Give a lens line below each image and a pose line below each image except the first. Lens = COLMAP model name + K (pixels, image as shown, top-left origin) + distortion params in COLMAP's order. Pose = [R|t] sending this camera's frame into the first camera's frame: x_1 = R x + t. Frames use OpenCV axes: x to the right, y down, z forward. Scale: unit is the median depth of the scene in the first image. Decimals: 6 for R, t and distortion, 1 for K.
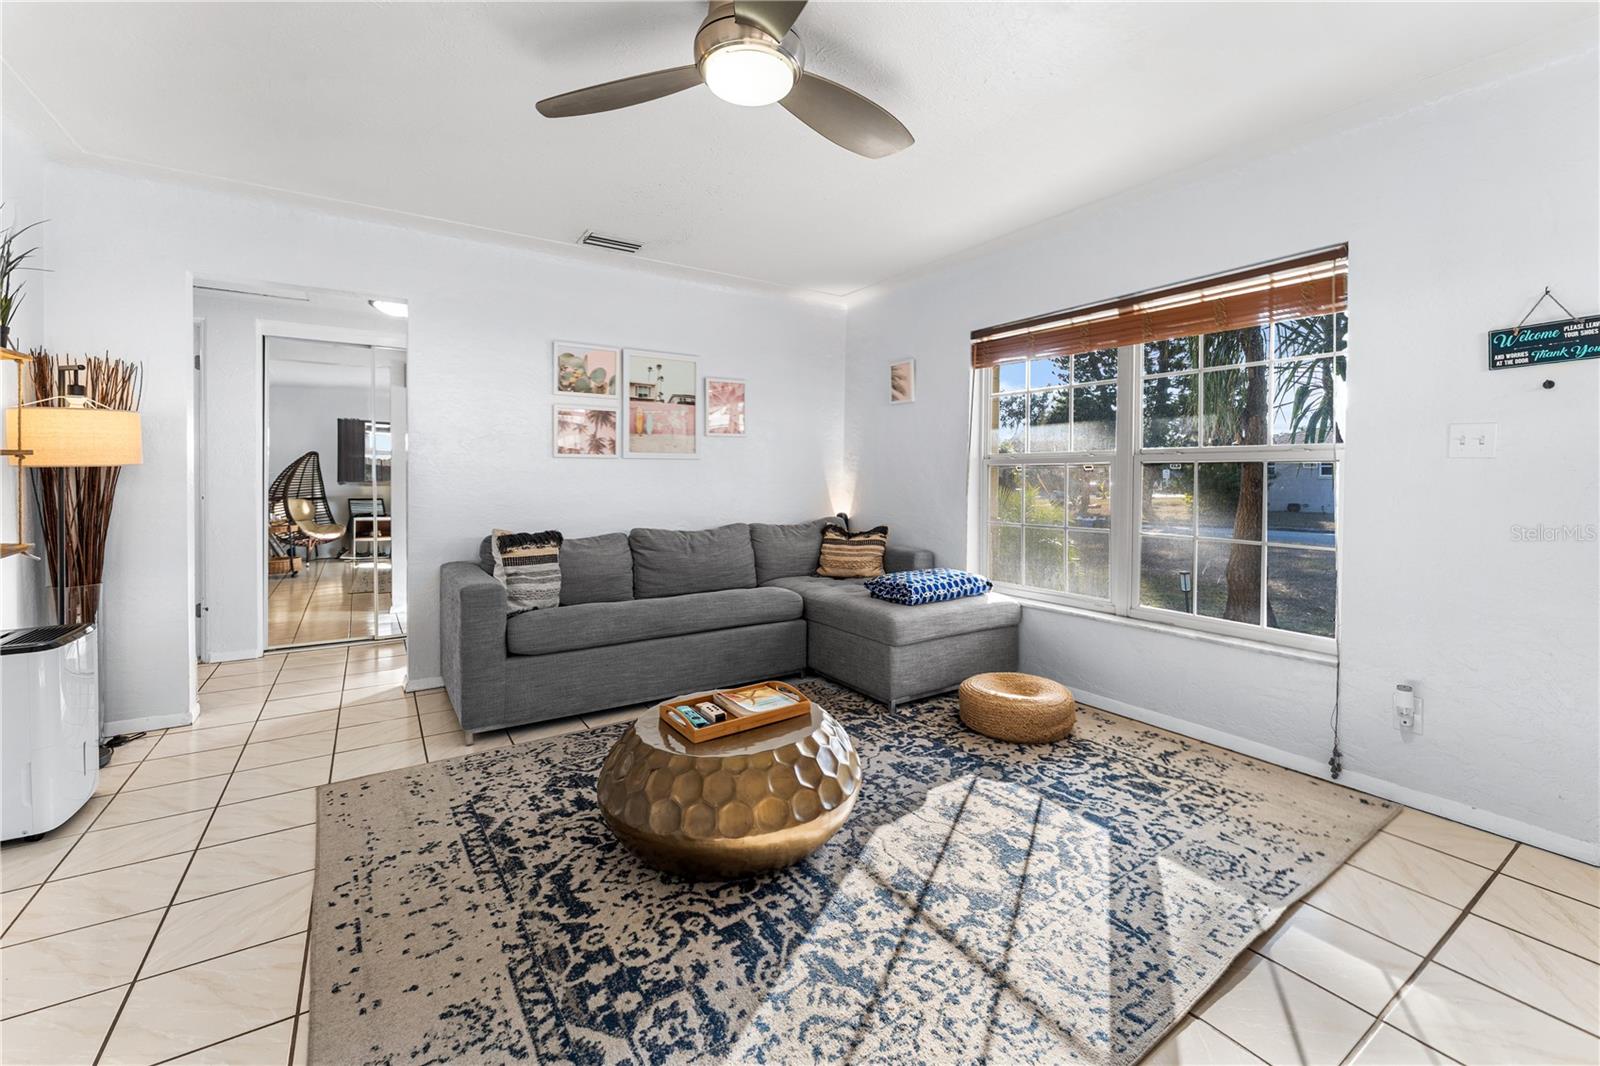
lens RADIAL K [[663.5, 0, 802.1], [0, 663.5, 499.3], [0, 0, 1]] dist [0.000009, -0.000349]
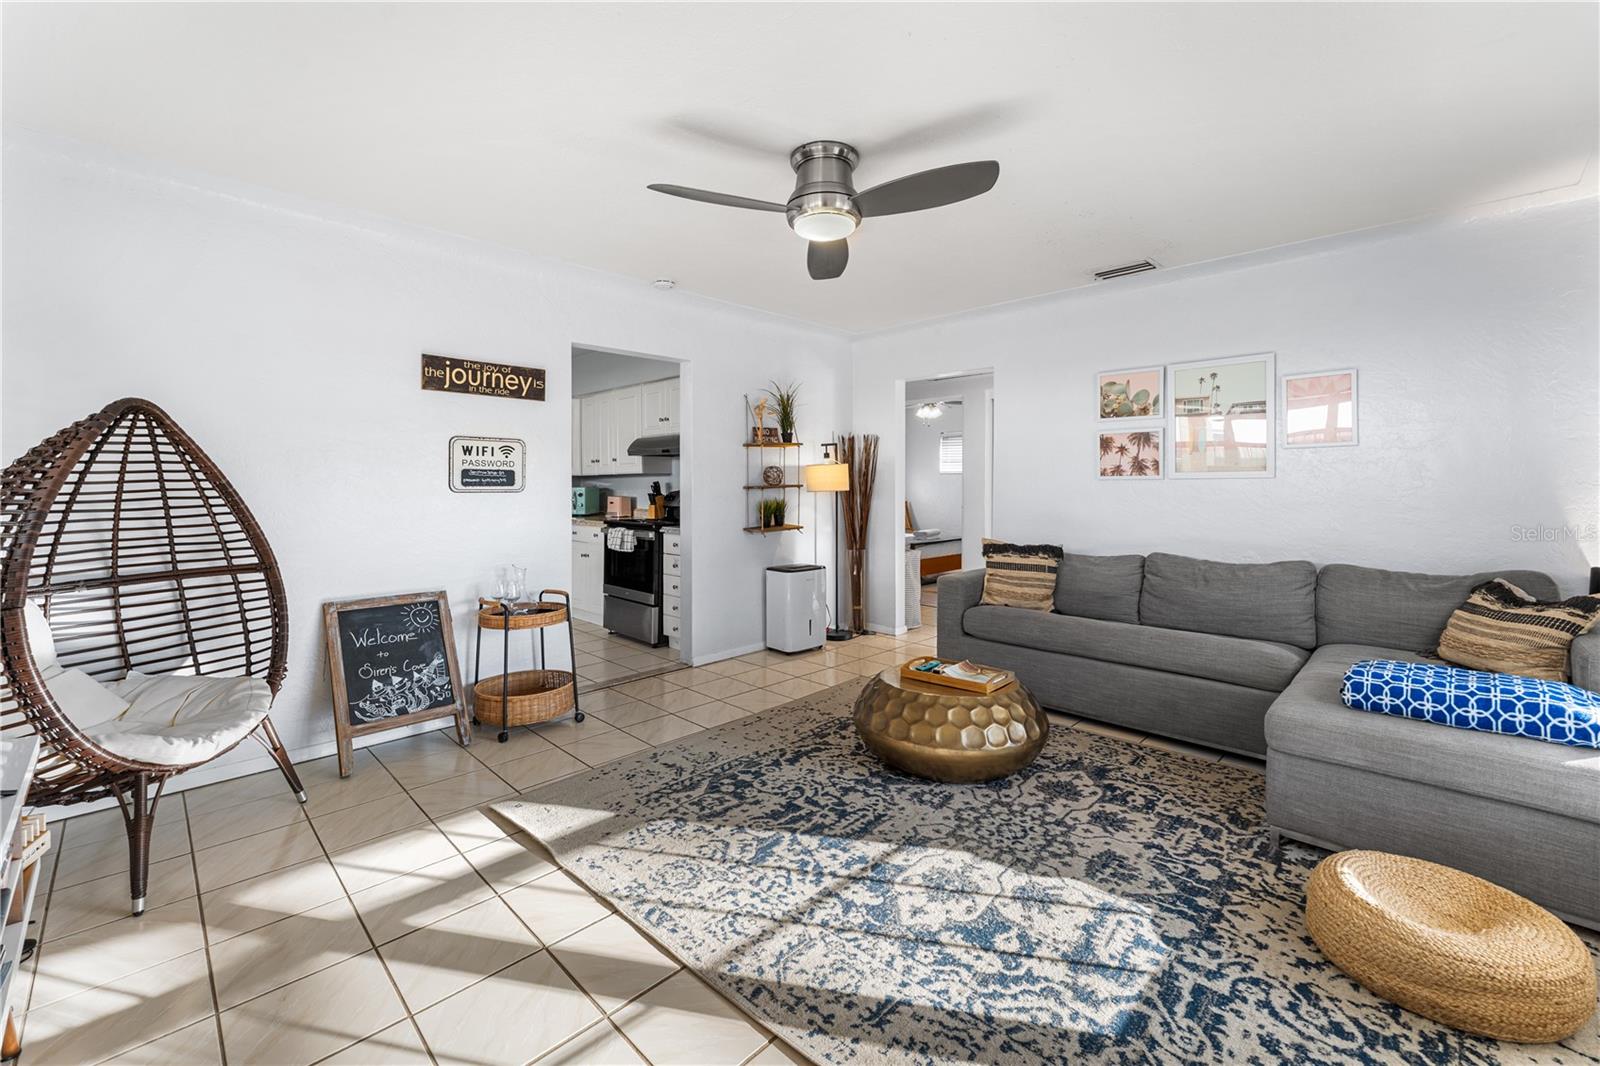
lens RADIAL K [[644.6, 0, 791.8], [0, 644.6, 509.1], [0, 0, 1]] dist [-0.002186, -0.000017]
pose [[0.215312, 0.031850, -0.976026, 0.906531], [-0.031760, 0.999168, 0.025599, -0.043332], [0.976029, 0.025487, 0.216144, 0.463071]]
